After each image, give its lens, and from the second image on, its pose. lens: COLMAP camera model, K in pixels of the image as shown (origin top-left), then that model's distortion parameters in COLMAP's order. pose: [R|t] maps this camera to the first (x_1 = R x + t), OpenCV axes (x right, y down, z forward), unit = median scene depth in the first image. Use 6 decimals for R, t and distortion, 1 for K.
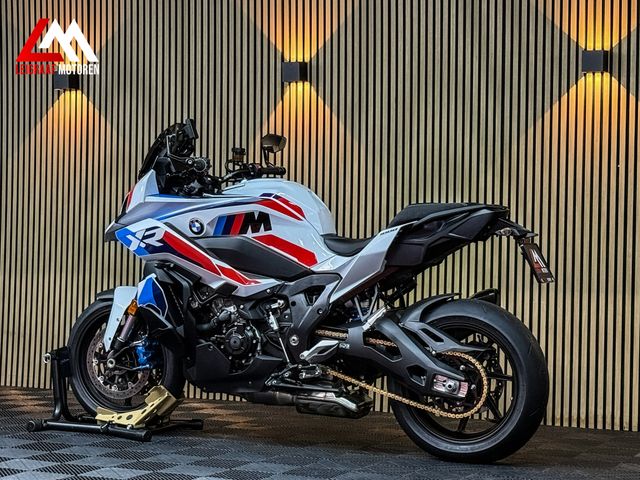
lens RADIAL K [[1368.1, 0, 306.8], [0, 1368.1, 236.7], [0, 0, 1]] dist [0.091807, 0.529666]
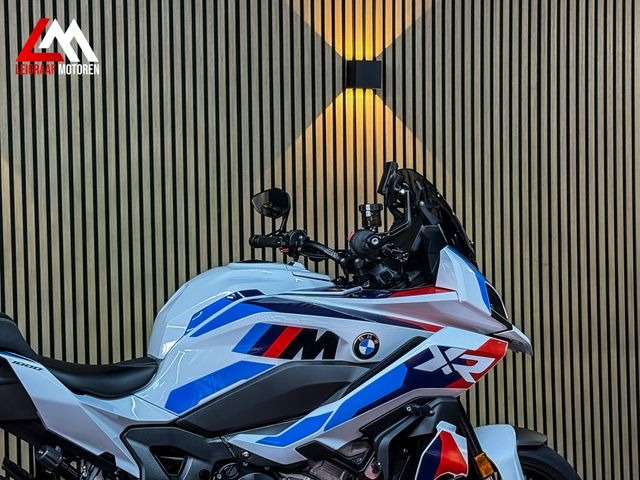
lens RADIAL K [[1368.1, 0, 306.8], [0, 1368.1, 236.7], [0, 0, 1]] dist [0.091807, 0.529666]
pose [[0.714321, -0.048630, 0.698127, -0.415181], [0.032362, 0.998811, 0.036462, -0.075311], [-0.699070, -0.003453, 0.715045, 0.543769]]
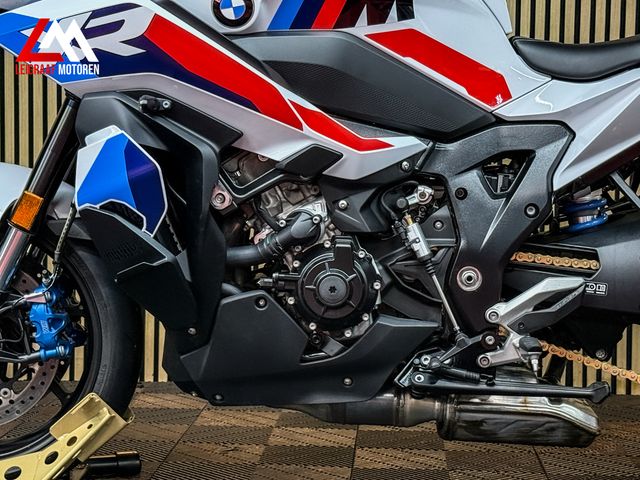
lens RADIAL K [[1368.1, 0, 306.8], [0, 1368.1, 236.7], [0, 0, 1]] dist [0.091807, 0.529666]
pose [[0.929890, -0.032051, 0.366438, -0.207744], [0.002976, 0.996820, 0.079635, 0.027632], [-0.367825, -0.072961, 0.927028, 0.610203]]
